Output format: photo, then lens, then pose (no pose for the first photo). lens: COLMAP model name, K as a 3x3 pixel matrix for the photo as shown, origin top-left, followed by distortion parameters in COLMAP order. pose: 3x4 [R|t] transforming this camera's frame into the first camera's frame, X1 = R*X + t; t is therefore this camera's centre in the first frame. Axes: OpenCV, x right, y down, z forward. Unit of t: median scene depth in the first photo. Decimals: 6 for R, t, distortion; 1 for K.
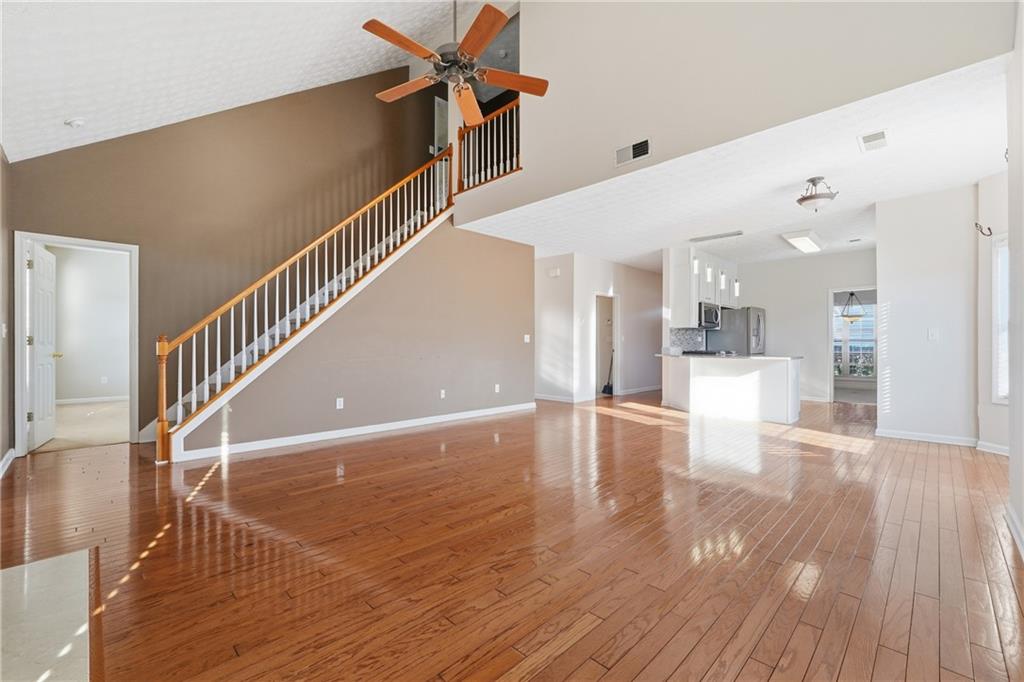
lens RADIAL K [[437.8, 0, 510.6], [0, 437.8, 339.8], [0, 0, 1]] dist [-0.007402, 0.000587]
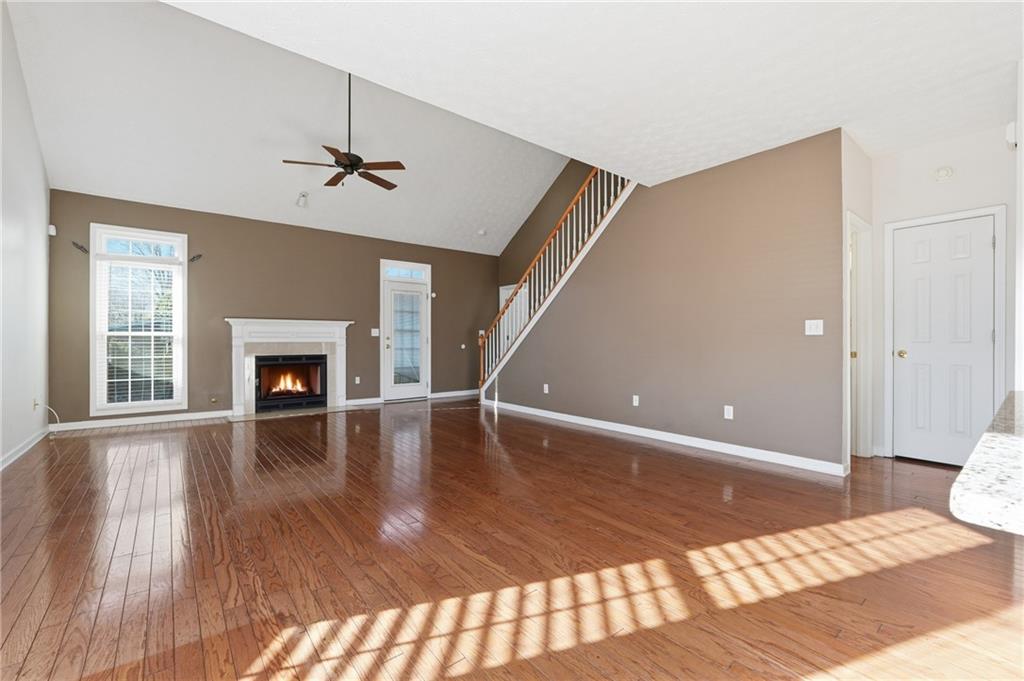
lens RADIAL K [[437.8, 0, 509.3], [0, 437.8, 343.9], [0, 0, 1]] dist [-0.007402, 0.000587]
pose [[-0.105103, -0.009585, -0.994415, 0.981766], [-0.010832, 0.999905, -0.008493, 0.039579], [0.994402, 0.009879, -0.105197, 1.221050]]
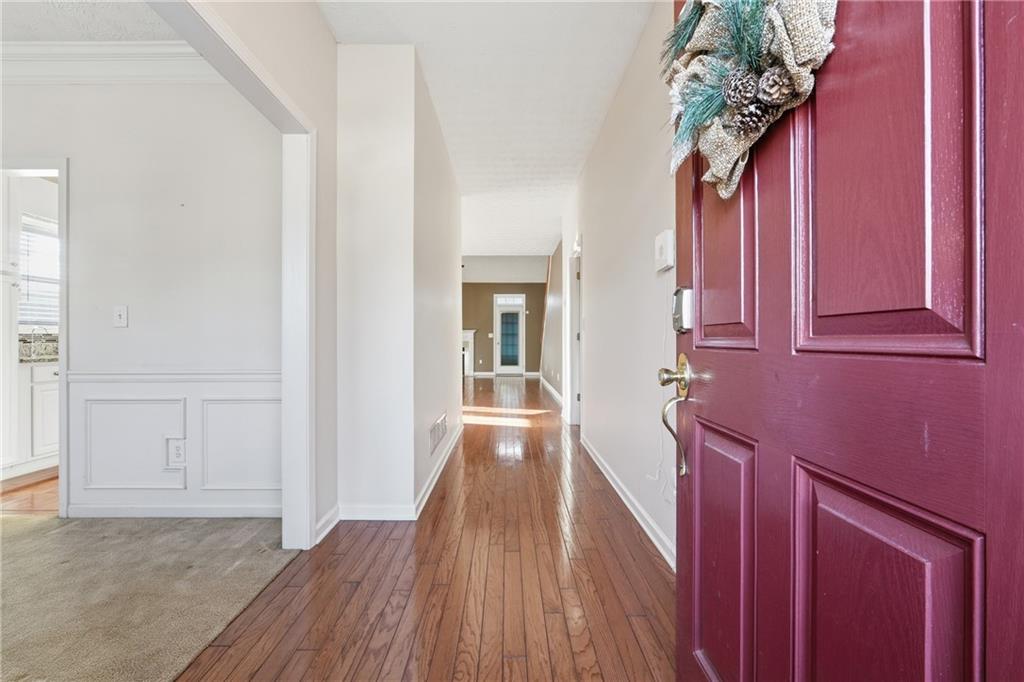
lens RADIAL K [[437.8, 0, 510.2], [0, 437.8, 341.2], [0, 0, 1]] dist [-0.007402, 0.000587]
pose [[-0.693330, -0.015860, -0.720446, 1.442768], [-0.017200, 0.999837, -0.005458, 0.040036], [0.720415, 0.008607, -0.693490, 2.737626]]
